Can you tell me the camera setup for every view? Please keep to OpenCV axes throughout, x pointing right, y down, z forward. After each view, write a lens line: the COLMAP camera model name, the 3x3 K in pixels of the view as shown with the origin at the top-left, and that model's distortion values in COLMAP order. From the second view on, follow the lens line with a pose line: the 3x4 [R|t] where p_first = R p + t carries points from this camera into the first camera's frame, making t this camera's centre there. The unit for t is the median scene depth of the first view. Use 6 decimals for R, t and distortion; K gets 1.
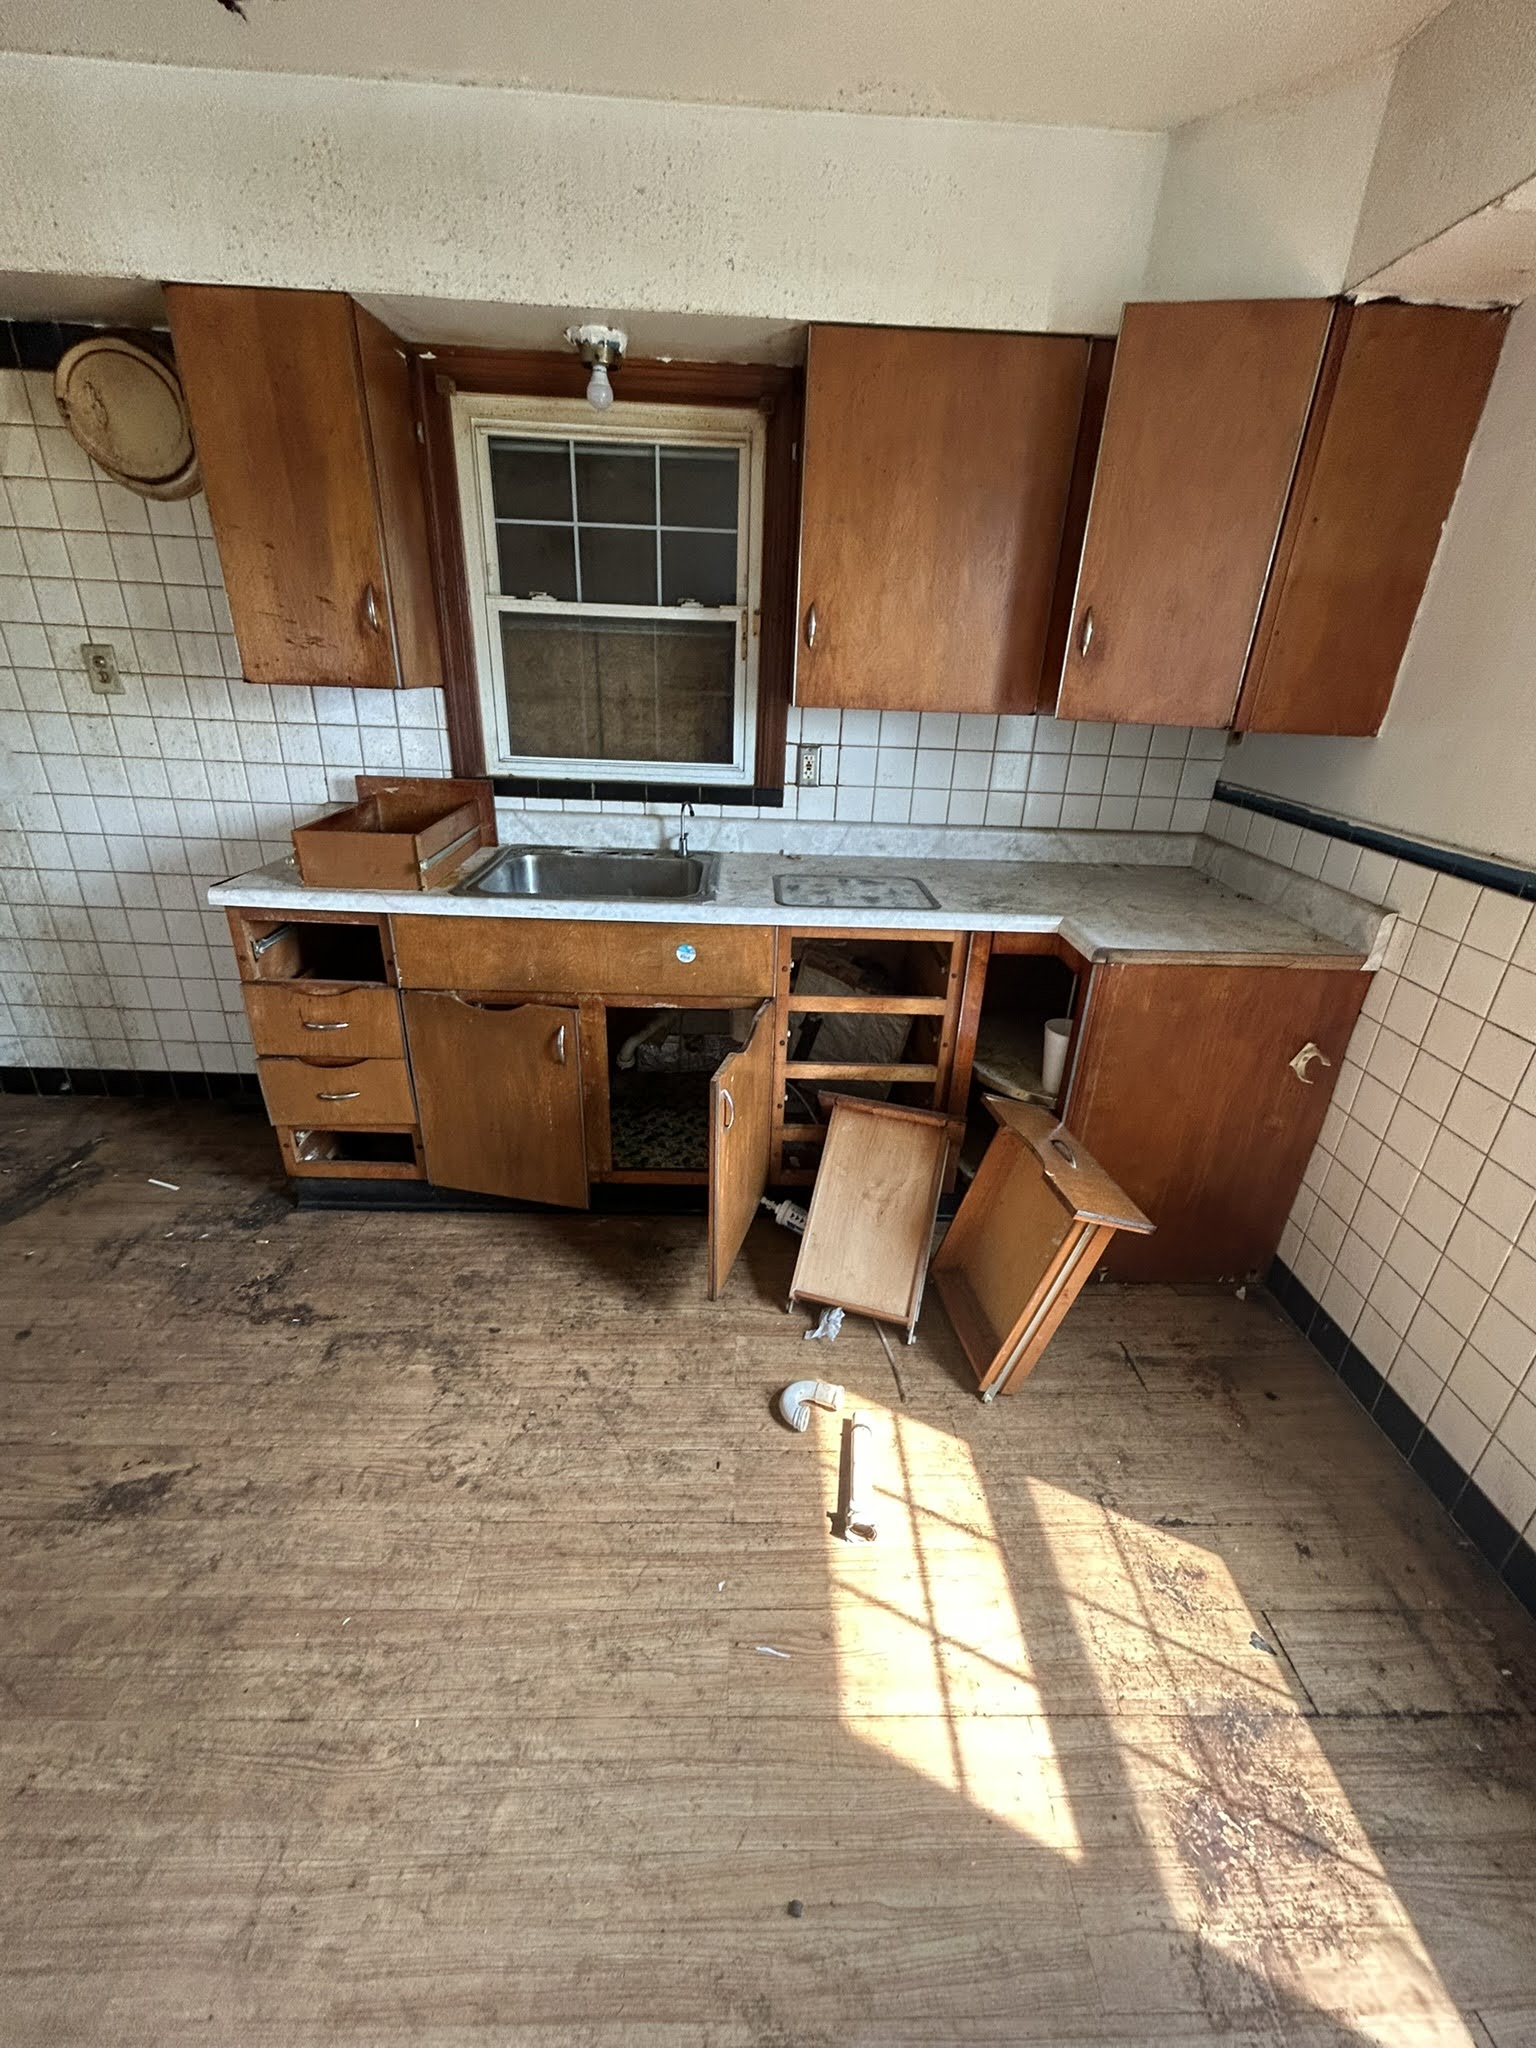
lens RADIAL K [[837.1, 0, 770.6], [0, 837.1, 1022.2], [0, 0, 1]] dist [-0.000165, 0.001095]
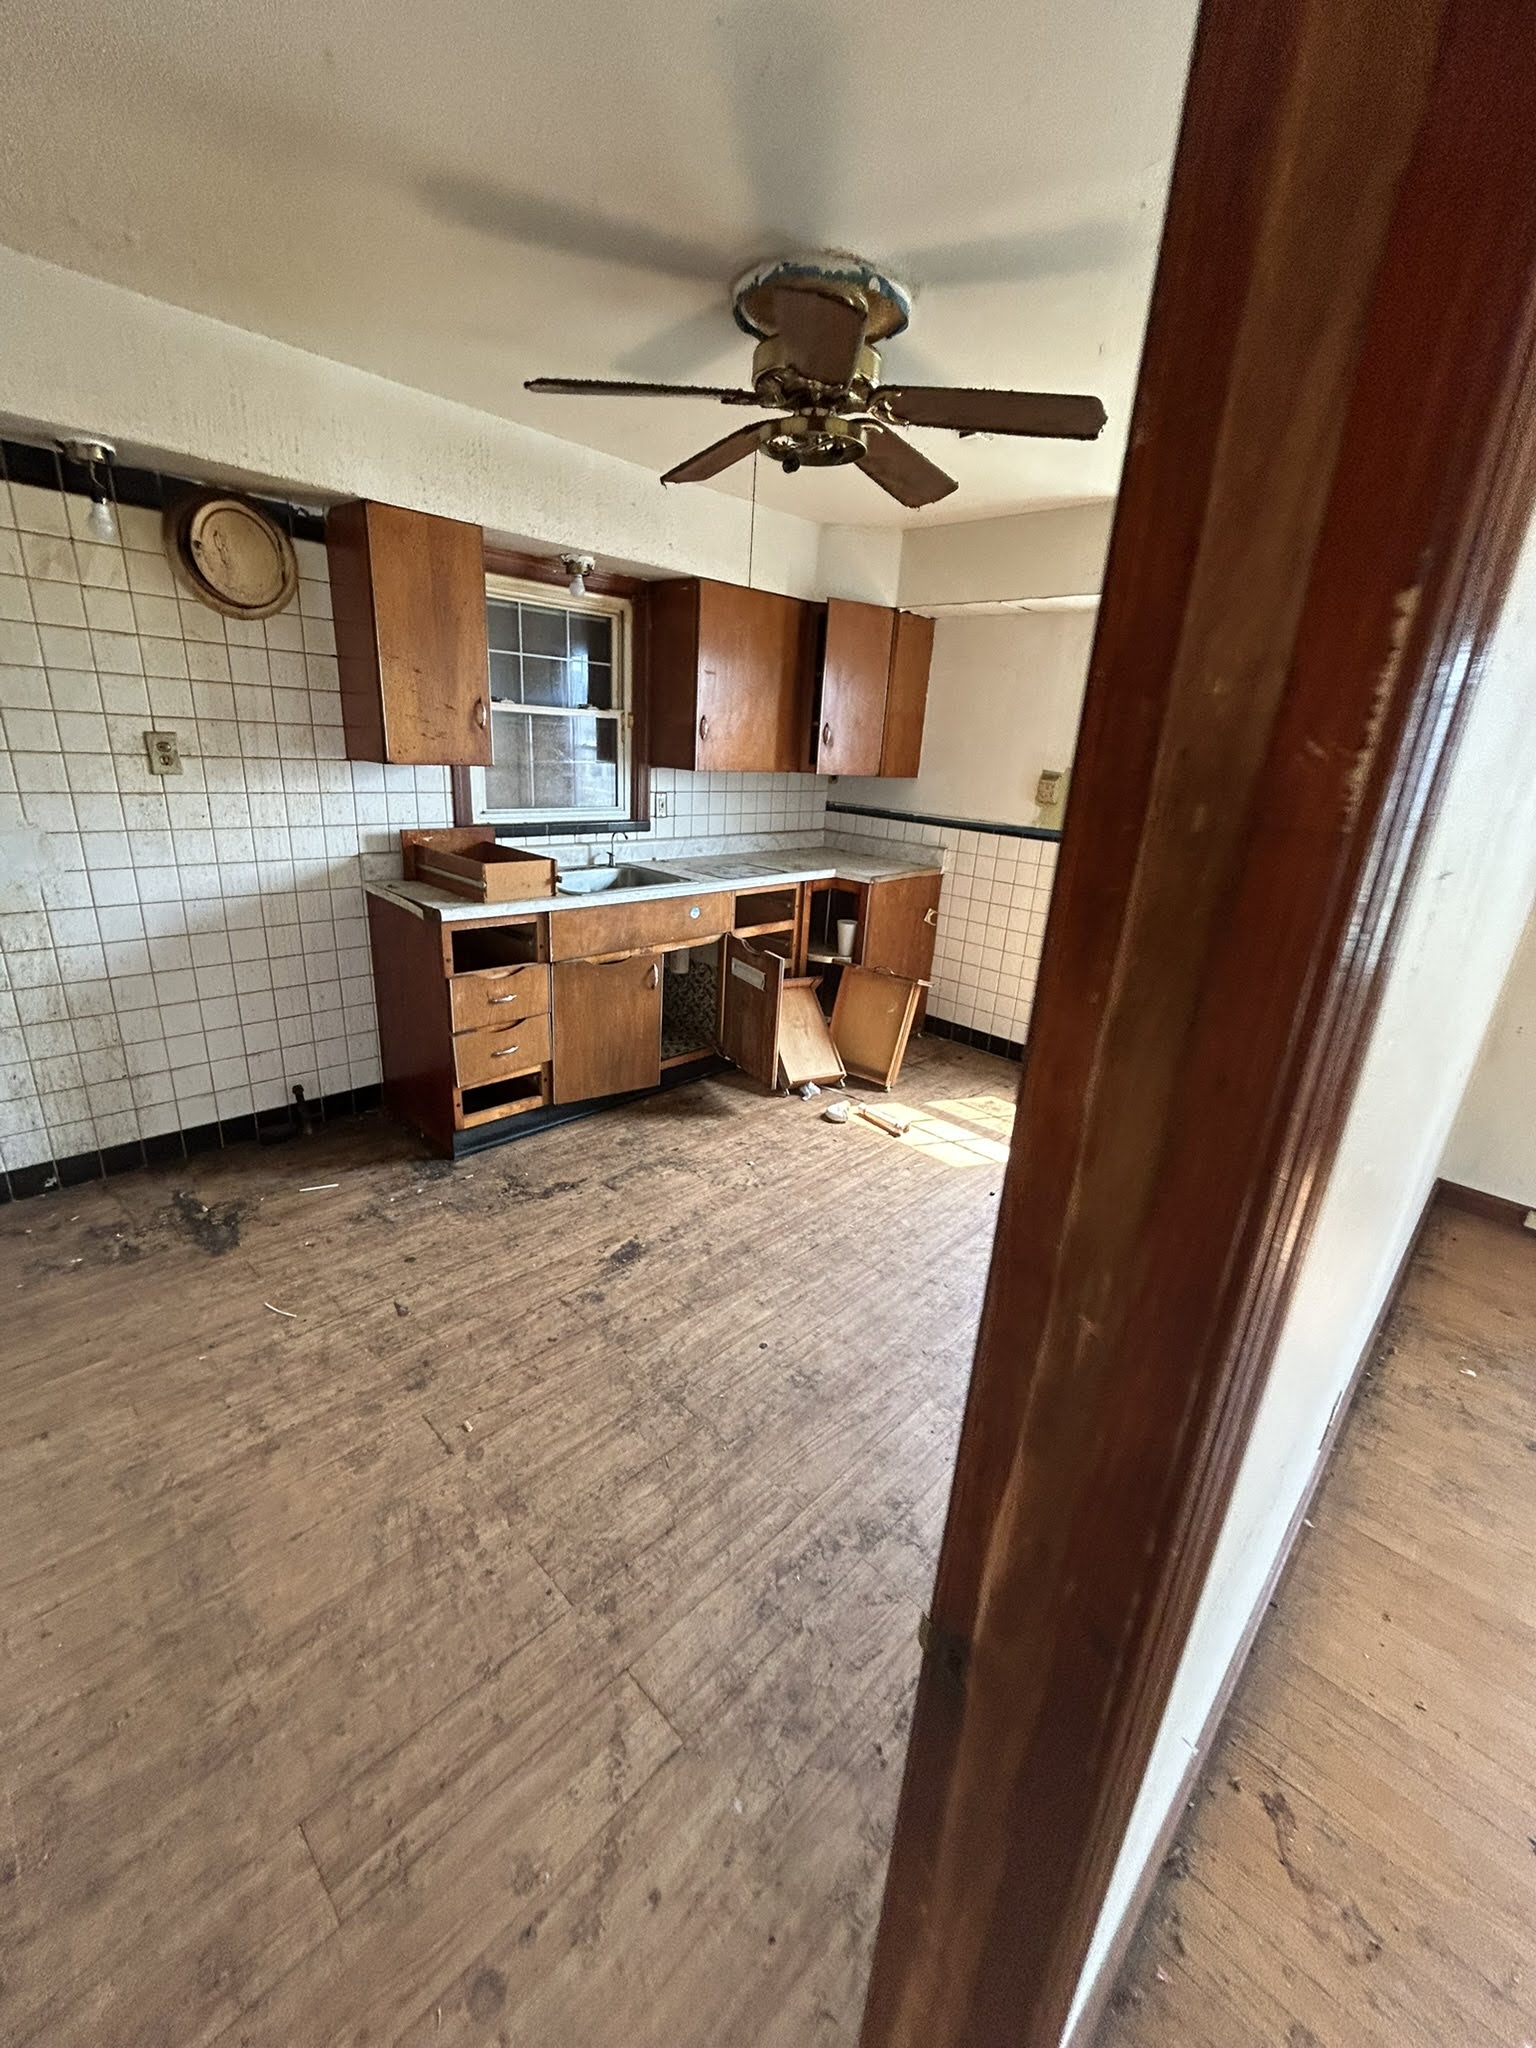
lens RADIAL K [[837.1, 0, 772.9], [0, 837.1, 1020.0], [0, 0, 1]] dist [-0.000165, 0.001095]
pose [[0.709454, -0.225147, 0.667820, -1.216830], [0.255041, 0.965391, 0.054528, 0.081213], [-0.656984, 0.131637, 0.742323, -0.371727]]
